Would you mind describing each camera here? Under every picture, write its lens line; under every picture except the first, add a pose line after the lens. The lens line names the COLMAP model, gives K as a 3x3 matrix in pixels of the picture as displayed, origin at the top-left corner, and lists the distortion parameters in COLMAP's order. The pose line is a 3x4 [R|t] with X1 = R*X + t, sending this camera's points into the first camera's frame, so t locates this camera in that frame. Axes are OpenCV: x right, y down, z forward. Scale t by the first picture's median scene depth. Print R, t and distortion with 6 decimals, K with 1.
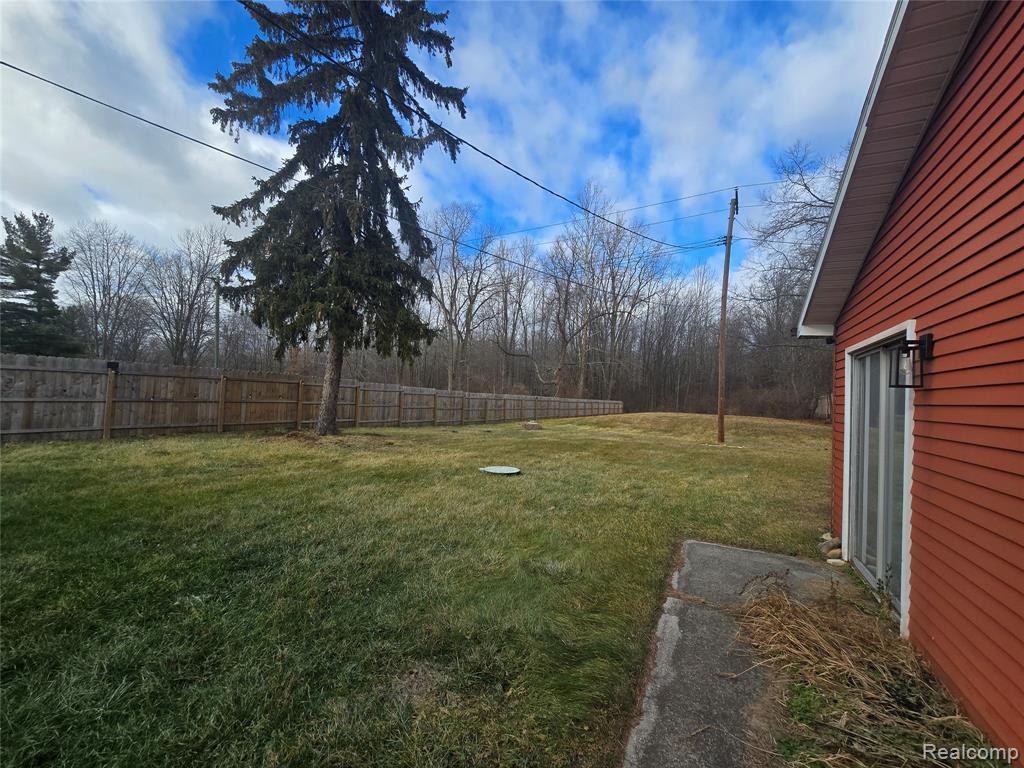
lens RADIAL K [[418.6, 0, 511.7], [0, 418.6, 385.8], [0, 0, 1]] dist [-0.001652, -0.000536]
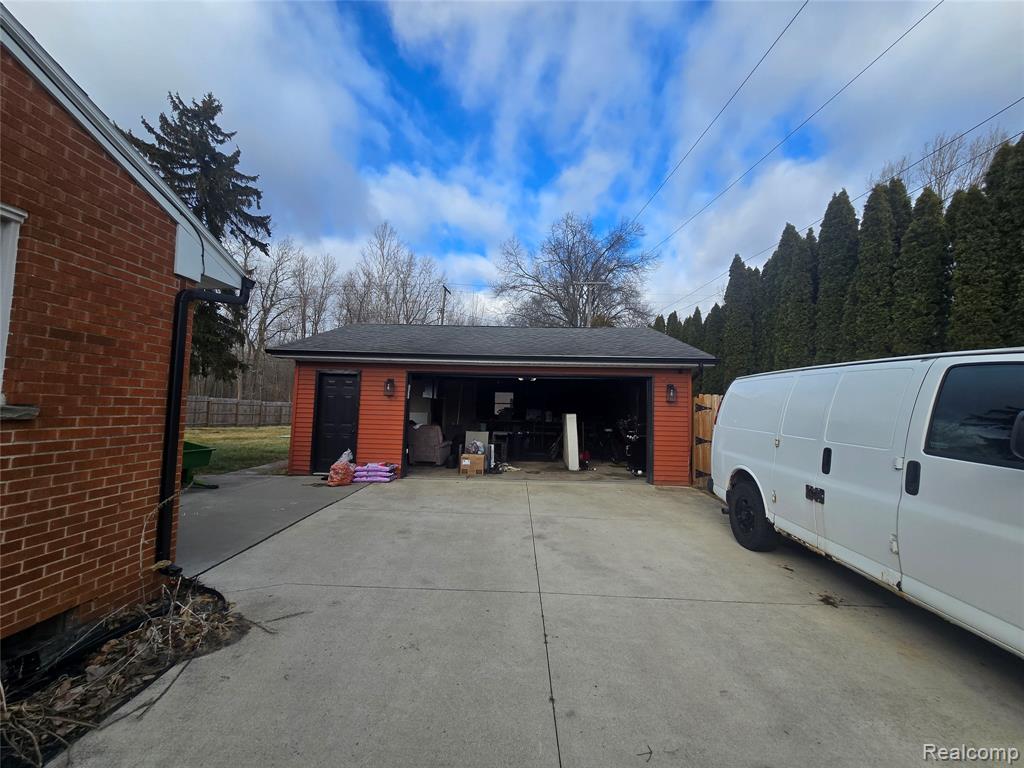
lens RADIAL K [[418.6, 0, 510.5], [0, 418.6, 378.6], [0, 0, 1]] dist [-0.001652, -0.000536]
pose [[0.904076, 0.009938, 0.427255, 0.010908], [0.004963, 0.999418, -0.033748, -0.002977], [-0.427342, 0.032632, 0.903501, -0.190003]]
